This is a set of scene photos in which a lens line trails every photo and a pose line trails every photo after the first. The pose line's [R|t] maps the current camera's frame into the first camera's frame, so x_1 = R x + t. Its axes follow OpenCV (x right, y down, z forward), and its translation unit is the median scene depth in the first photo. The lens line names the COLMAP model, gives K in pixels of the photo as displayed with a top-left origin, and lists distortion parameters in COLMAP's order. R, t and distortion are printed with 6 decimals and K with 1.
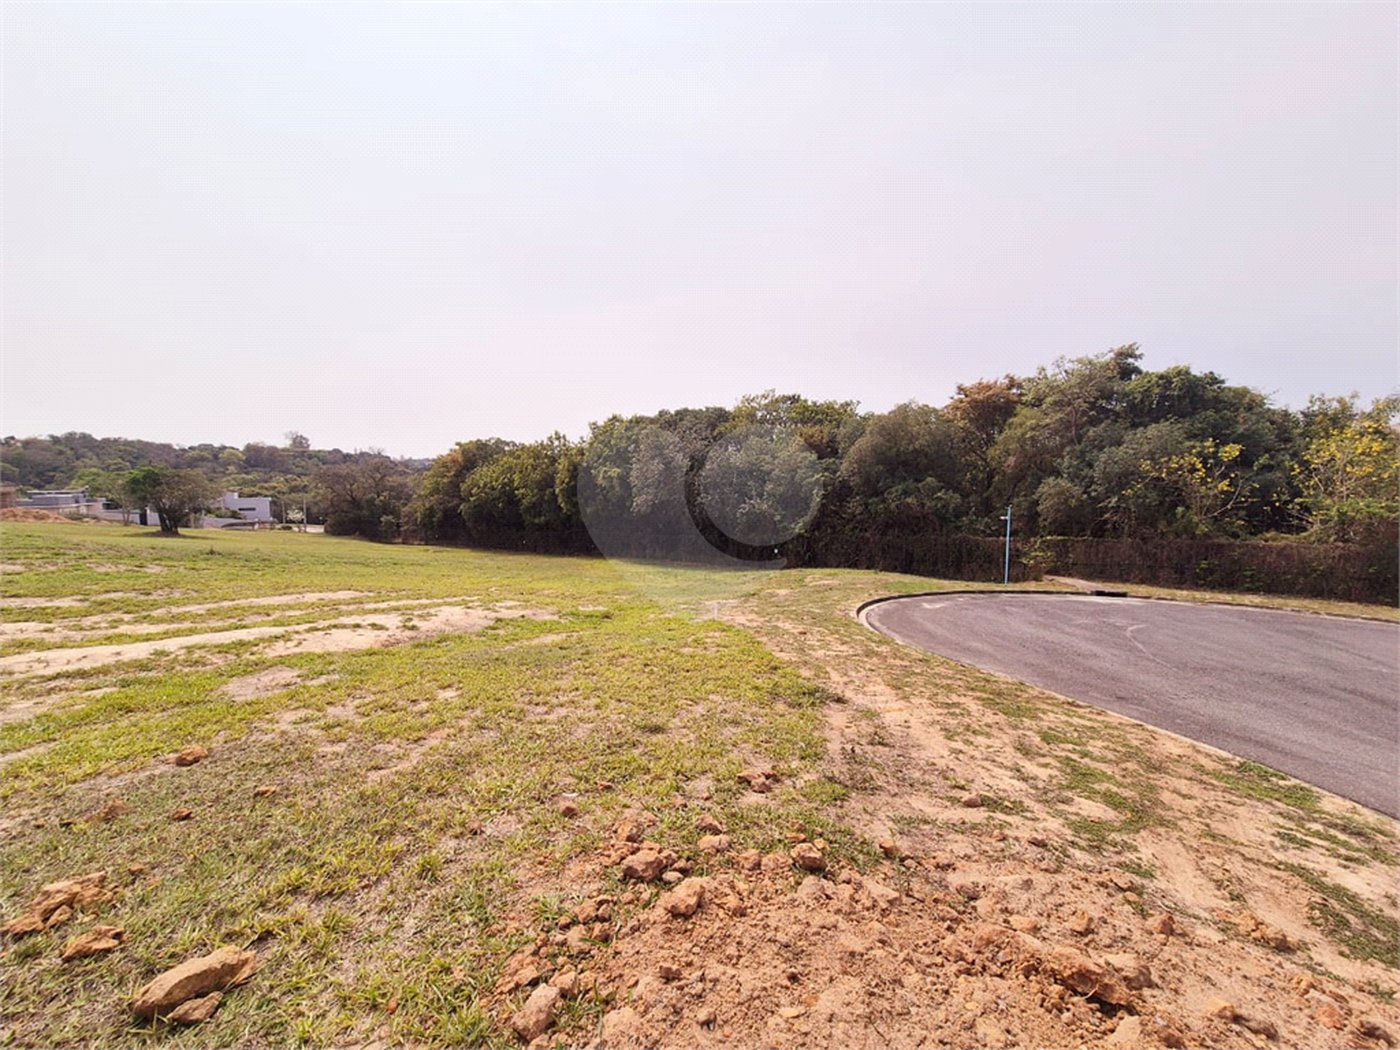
lens RADIAL K [[573.3, 0, 692.9], [0, 573.3, 523.5], [0, 0, 1]] dist [-0.002020, 0.002789]
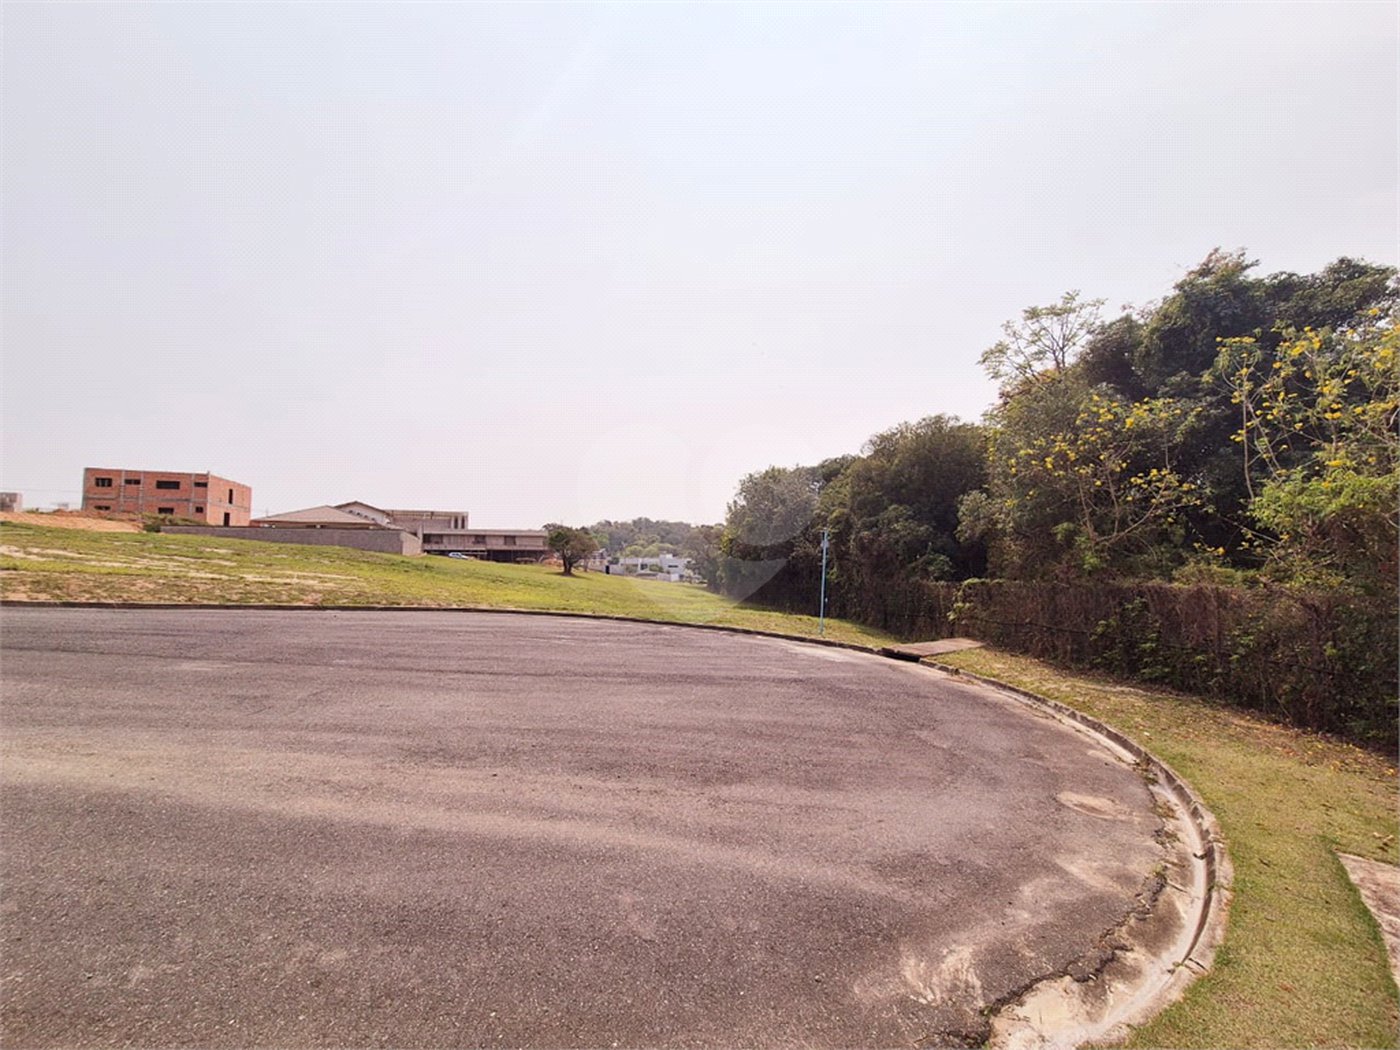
lens RADIAL K [[573.3, 0, 700.3], [0, 573.3, 539.4], [0, 0, 1]] dist [-0.002020, 0.002789]
pose [[0.719135, -0.009232, -0.694809, 3.175765], [-0.061173, 0.995188, -0.076538, 0.175760], [0.692172, 0.097545, 0.715110, 1.151897]]
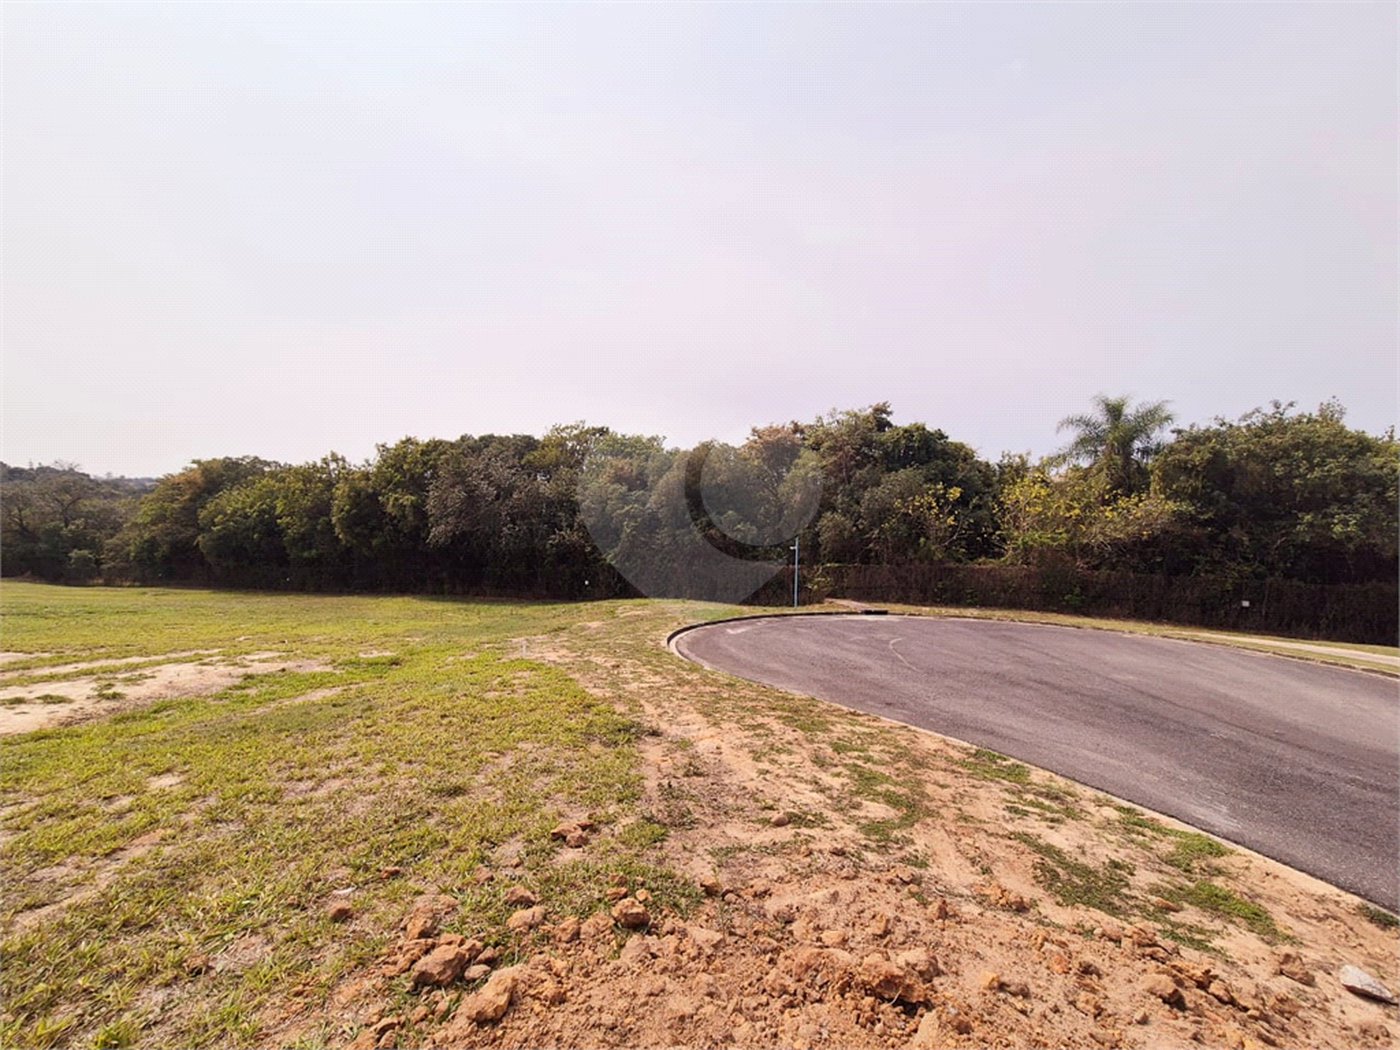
lens RADIAL K [[573.3, 0, 690.6], [0, 573.3, 522.7], [0, 0, 1]] dist [-0.002020, 0.002789]
pose [[0.947784, 0.007246, 0.318832, -0.004928], [0.010369, 0.998513, -0.053517, -0.003153], [-0.318746, 0.054029, 0.946299, 0.021538]]
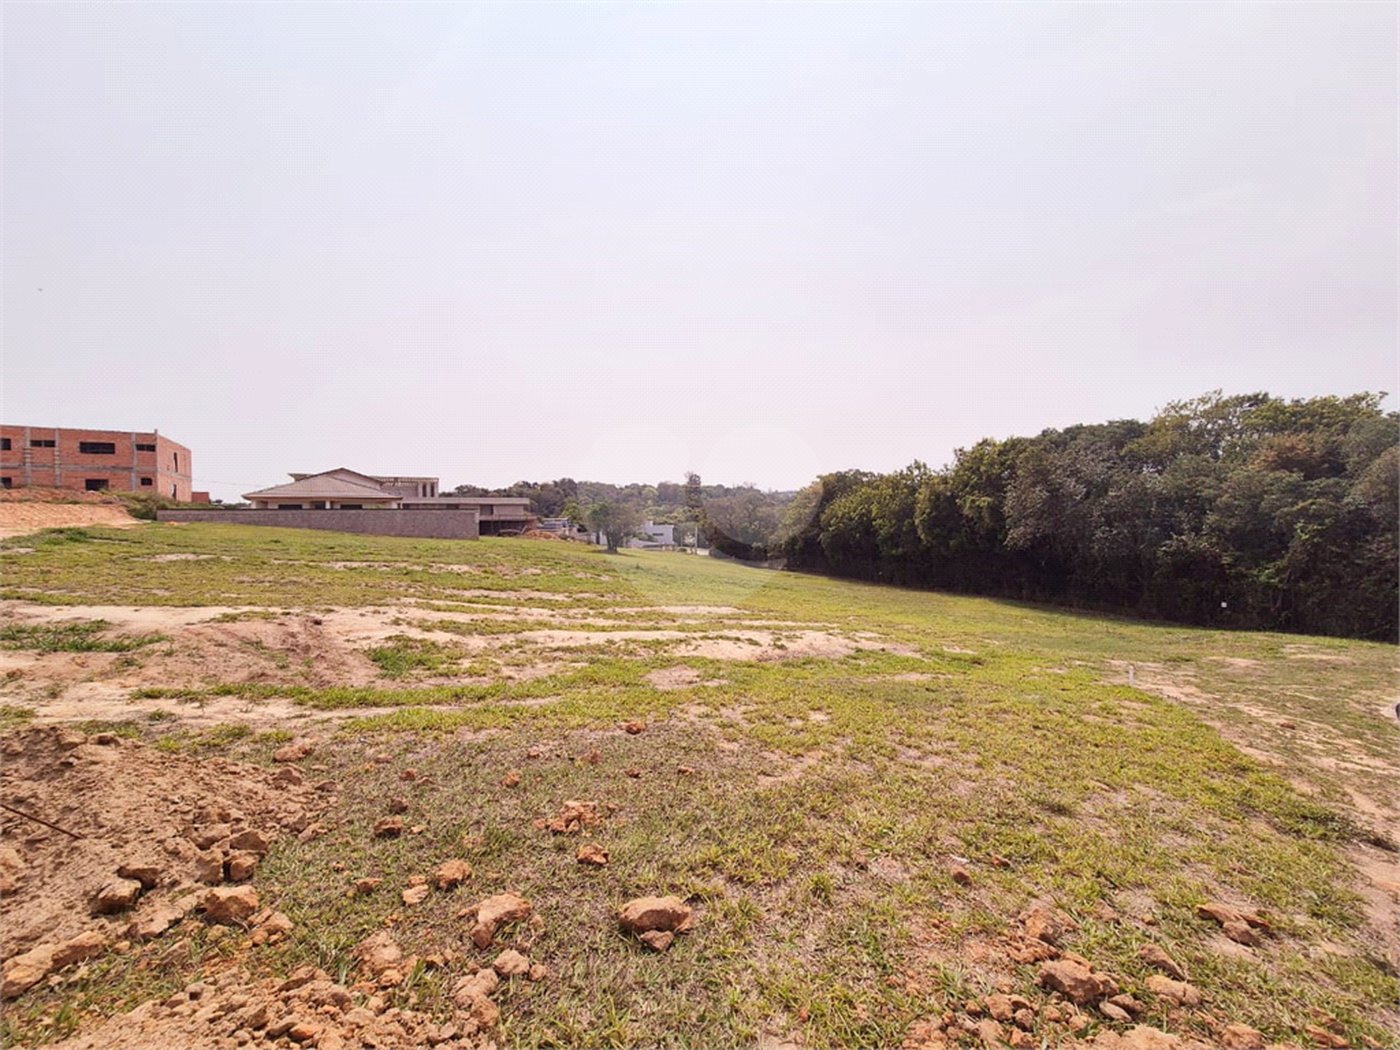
lens RADIAL K [[573.3, 0, 695.8], [0, 573.3, 529.1], [0, 0, 1]] dist [-0.002020, 0.002789]
pose [[0.828874, 0.014960, -0.559235, -0.036153], [-0.038916, 0.998763, -0.030963, -0.003021], [0.558080, 0.047428, 0.828431, -0.008030]]
